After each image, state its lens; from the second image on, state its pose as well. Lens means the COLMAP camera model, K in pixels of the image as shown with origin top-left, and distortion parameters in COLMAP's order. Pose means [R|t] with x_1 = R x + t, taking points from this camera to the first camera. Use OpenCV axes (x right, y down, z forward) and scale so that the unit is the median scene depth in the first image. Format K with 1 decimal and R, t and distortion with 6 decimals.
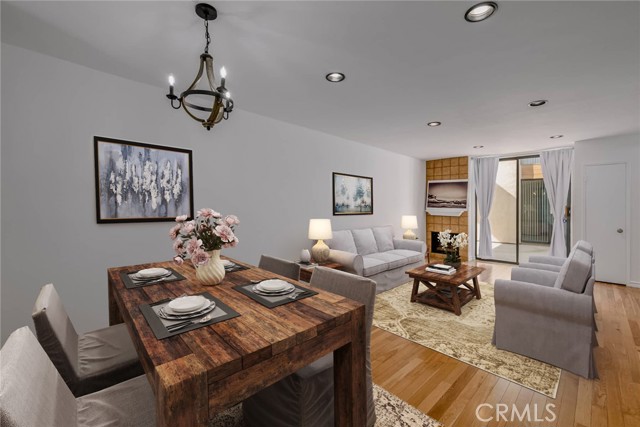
lens RADIAL K [[263.0, 0, 319.7], [0, 263.0, 212.1], [0, 0, 1]] dist [0.001840, 0.000159]
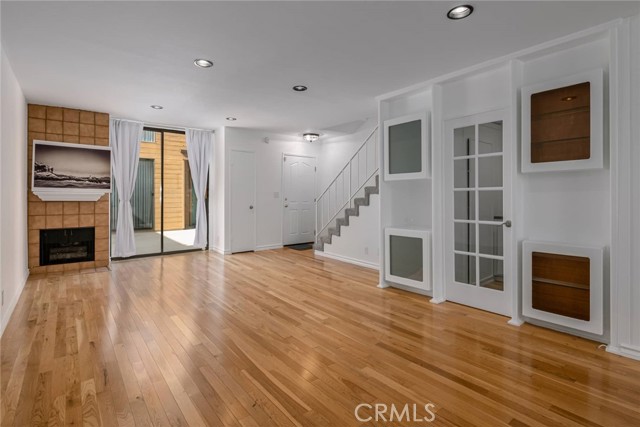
lens RADIAL K [[321.6, 0, 307.2], [0, 321.6, 195.6], [0, 0, 1]] dist [-0.006266, -0.002205]
pose [[0.129284, -0.004007, 0.991600, -0.204247], [0.025679, 0.999670, 0.000692, 0.015865], [-0.991275, 0.025374, 0.129344, 0.363839]]
